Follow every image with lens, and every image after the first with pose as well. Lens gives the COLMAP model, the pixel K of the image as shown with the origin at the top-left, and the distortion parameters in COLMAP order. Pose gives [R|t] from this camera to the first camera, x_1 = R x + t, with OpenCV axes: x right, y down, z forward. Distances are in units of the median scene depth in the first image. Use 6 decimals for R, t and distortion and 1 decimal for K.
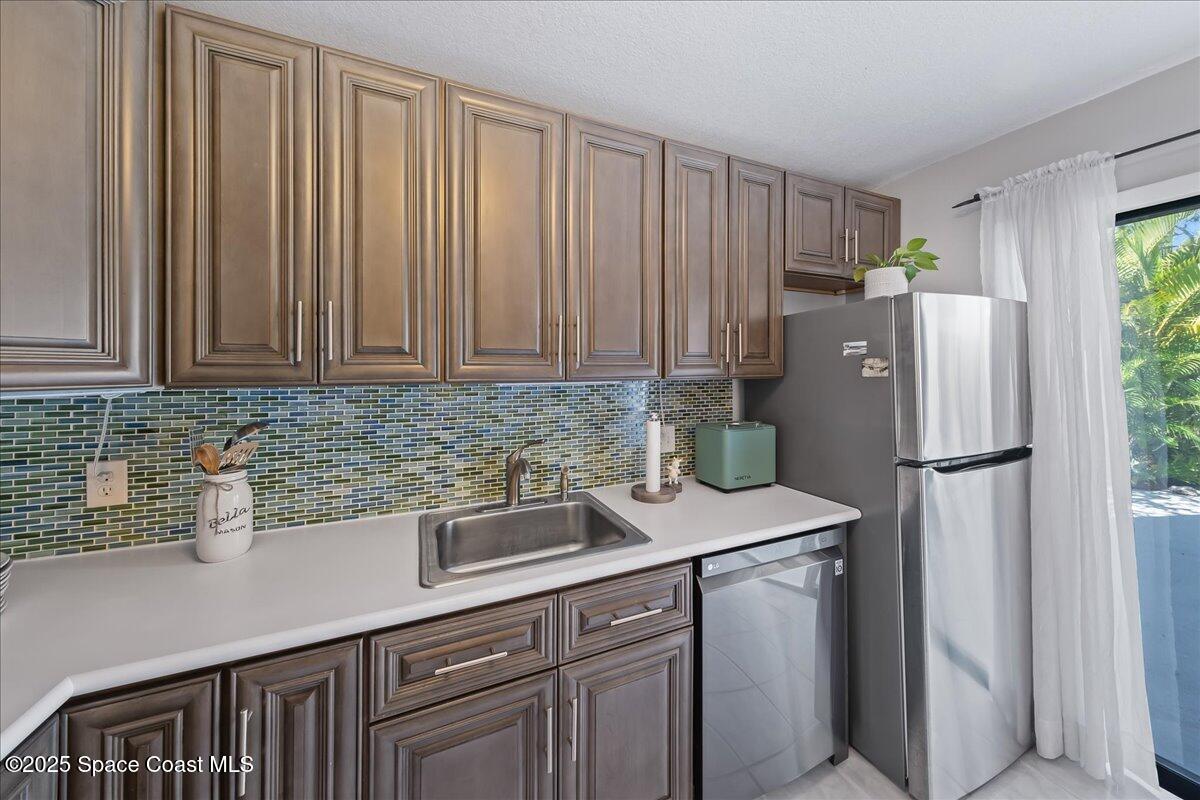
lens RADIAL K [[402.4, 0, 598.0], [0, 402.4, 370.0], [0, 0, 1]] dist [-0.000351, -0.000579]
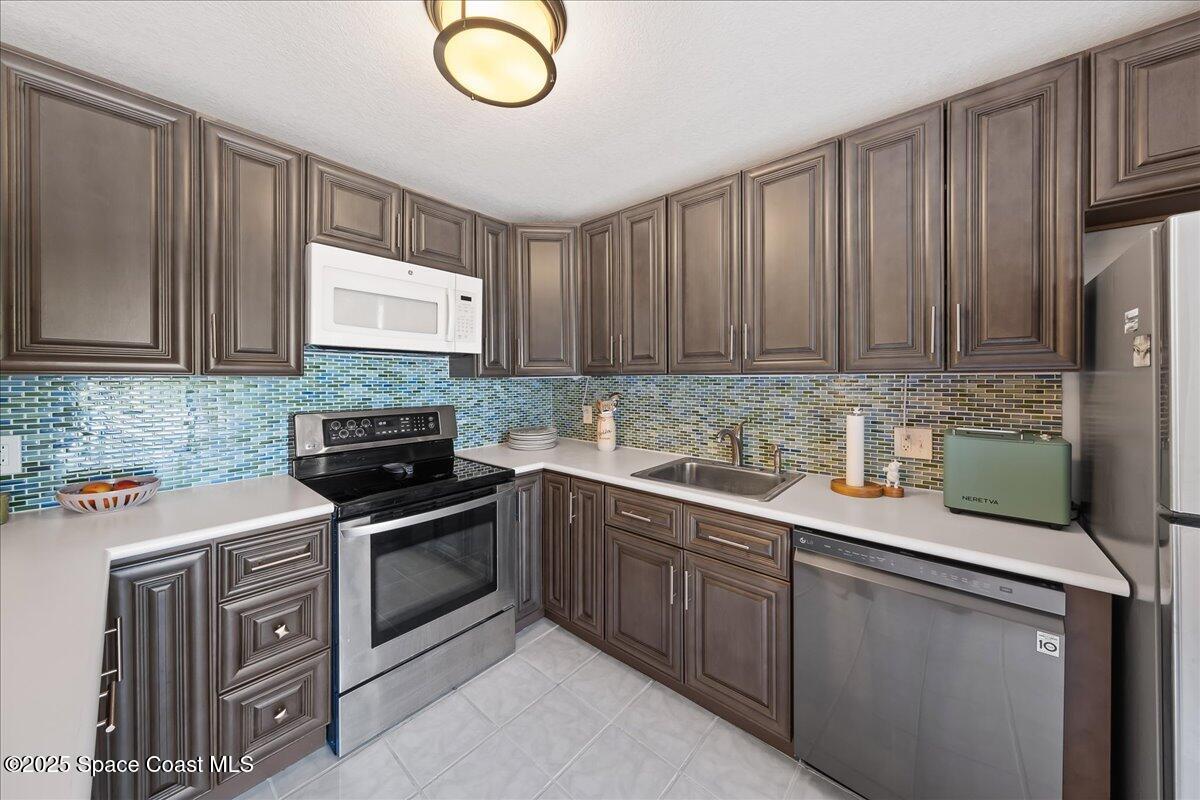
lens RADIAL K [[402.4, 0, 609.5], [0, 402.4, 378.7], [0, 0, 1]] dist [-0.000351, -0.000579]
pose [[0.438667, 0.009723, -0.898597, 0.855408], [0.004270, 0.999908, 0.012904, 0.022524], [0.898640, -0.009498, 0.438585, 0.022570]]
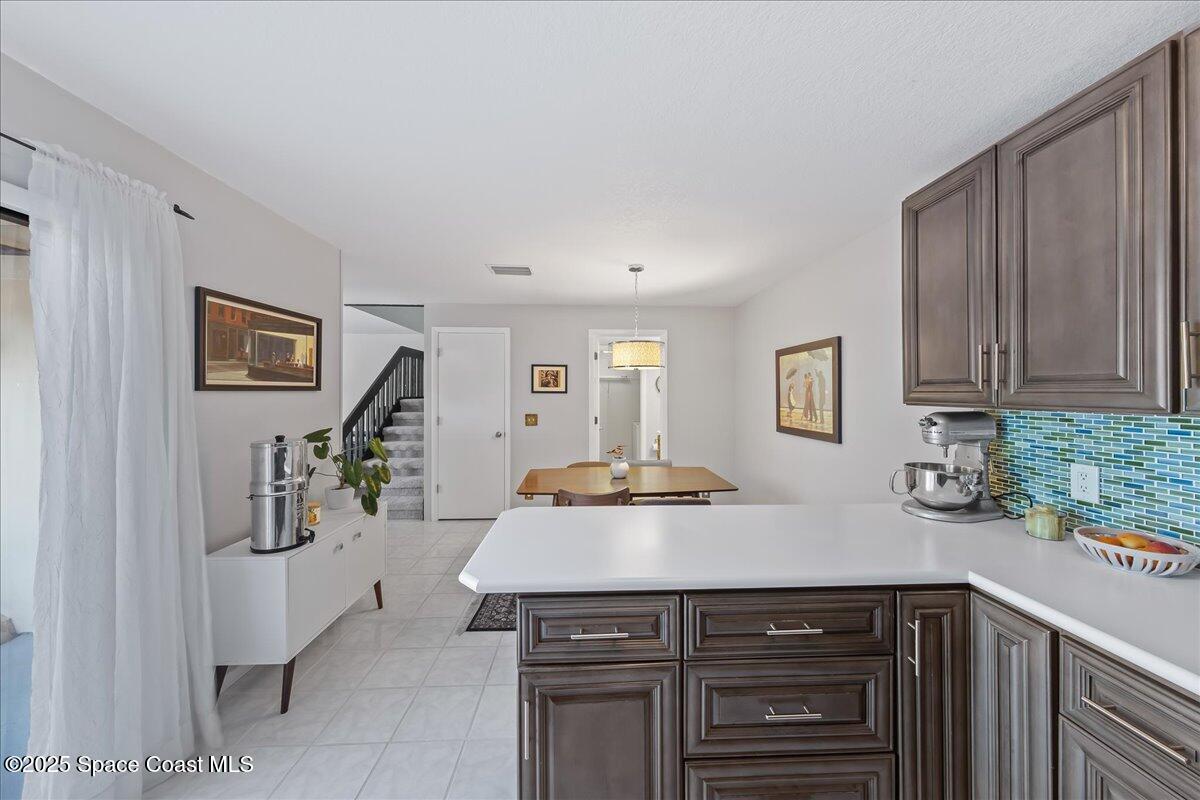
lens RADIAL K [[402.4, 0, 604.6], [0, 402.4, 391.0], [0, 0, 1]] dist [-0.000351, -0.000579]
pose [[-0.931567, 0.009857, 0.363436, 0.190681], [0.003995, 0.999850, -0.016878, -0.009512], [-0.363547, -0.014271, -0.931466, 0.515354]]
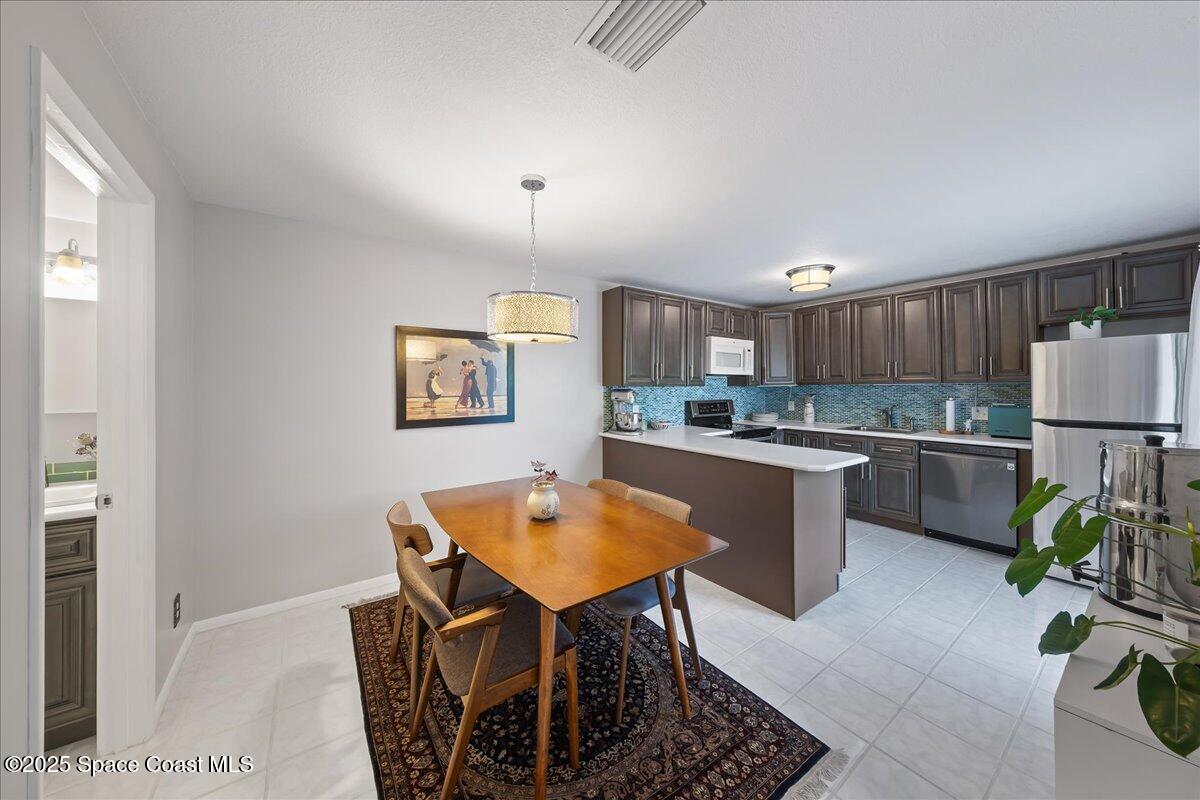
lens RADIAL K [[402.4, 0, 604.9], [0, 402.4, 385.7], [0, 0, 1]] dist [-0.000351, -0.000579]
pose [[0.211250, 0.003235, -0.977427, 2.229687], [0.013790, 0.999885, 0.006290, -0.005629], [0.977335, -0.014807, 0.211182, -1.617632]]
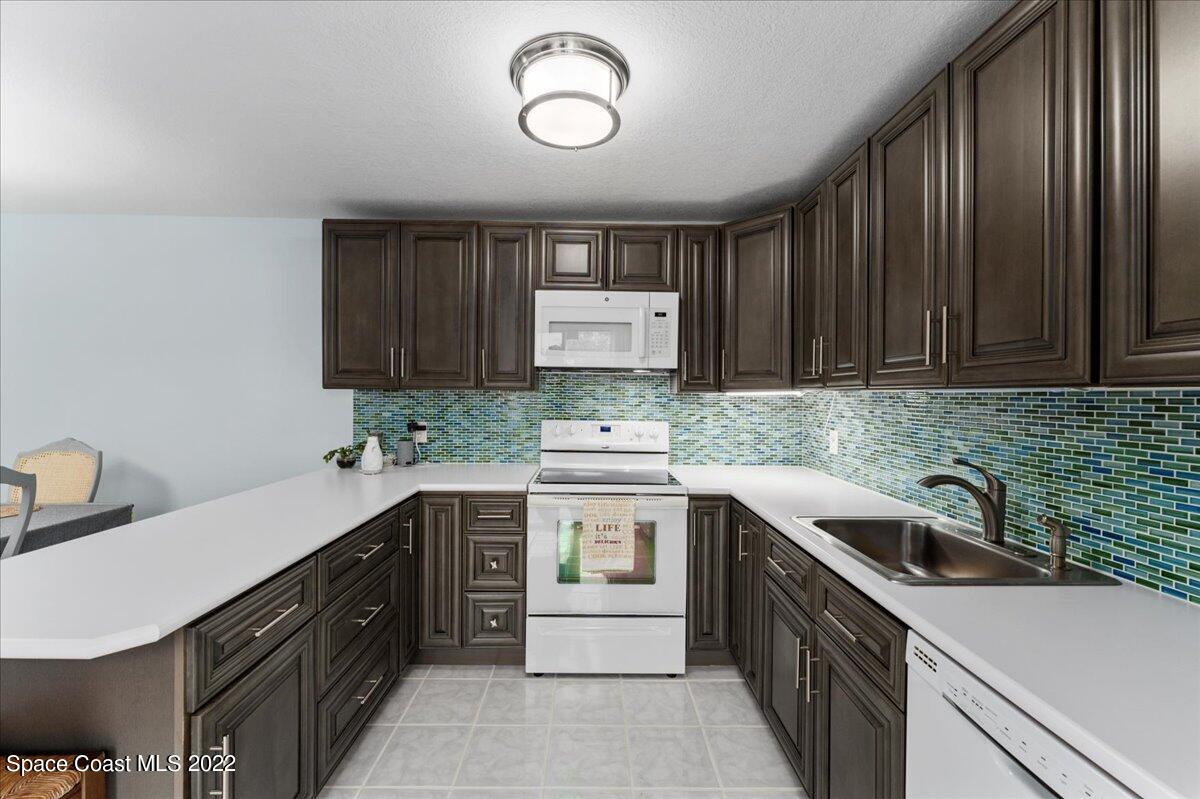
lens RADIAL K [[476.3, 0, 598.9], [0, 476.3, 397.2], [0, 0, 1]] dist [0.002002, 0.000061]
pose [[-0.385302, 0.012221, -0.922709, 1.026332], [0.003613, 0.999925, 0.011736, 0.030474], [0.922783, 0.001188, -0.385317, 0.664062]]
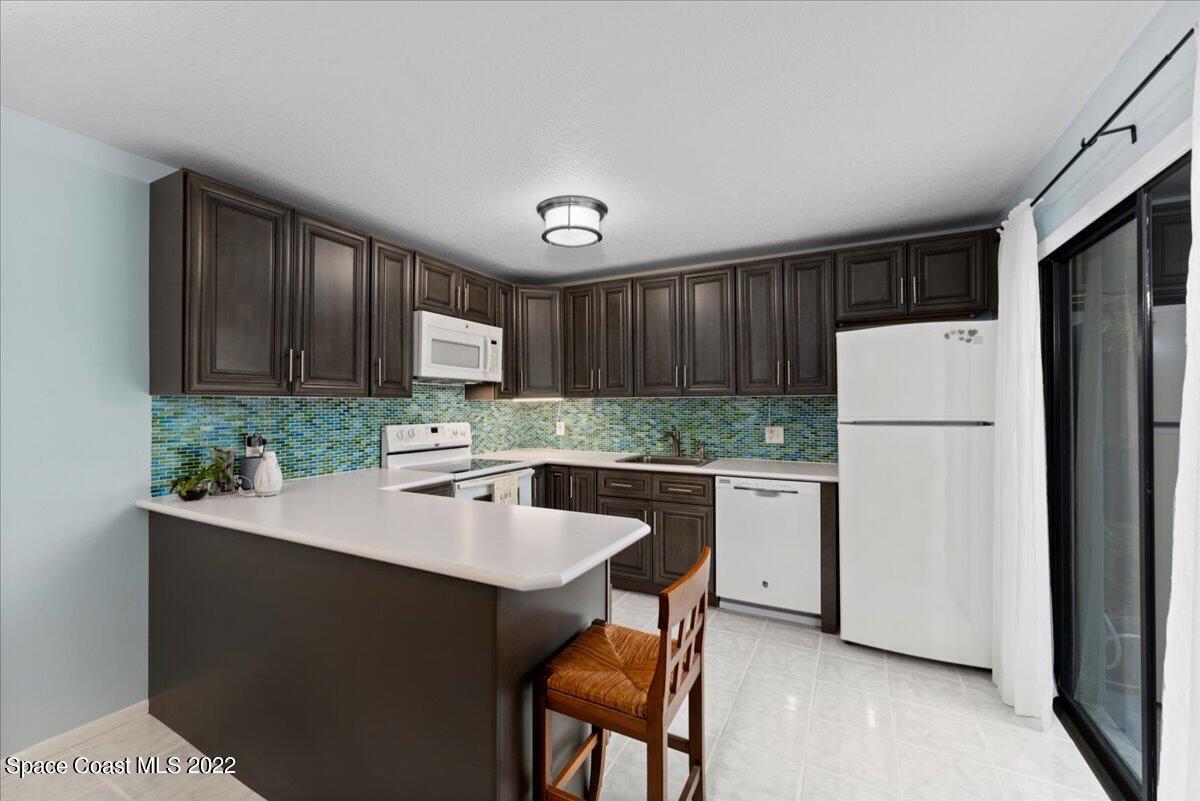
lens RADIAL K [[476.3, 0, 597.0], [0, 476.3, 398.6], [0, 0, 1]] dist [0.002002, 0.000061]
pose [[0.622077, -0.002548, -0.782952, 1.532758], [0.005911, 0.999981, 0.001441, 0.031406], [0.782933, -0.005524, 0.622081, -0.897751]]
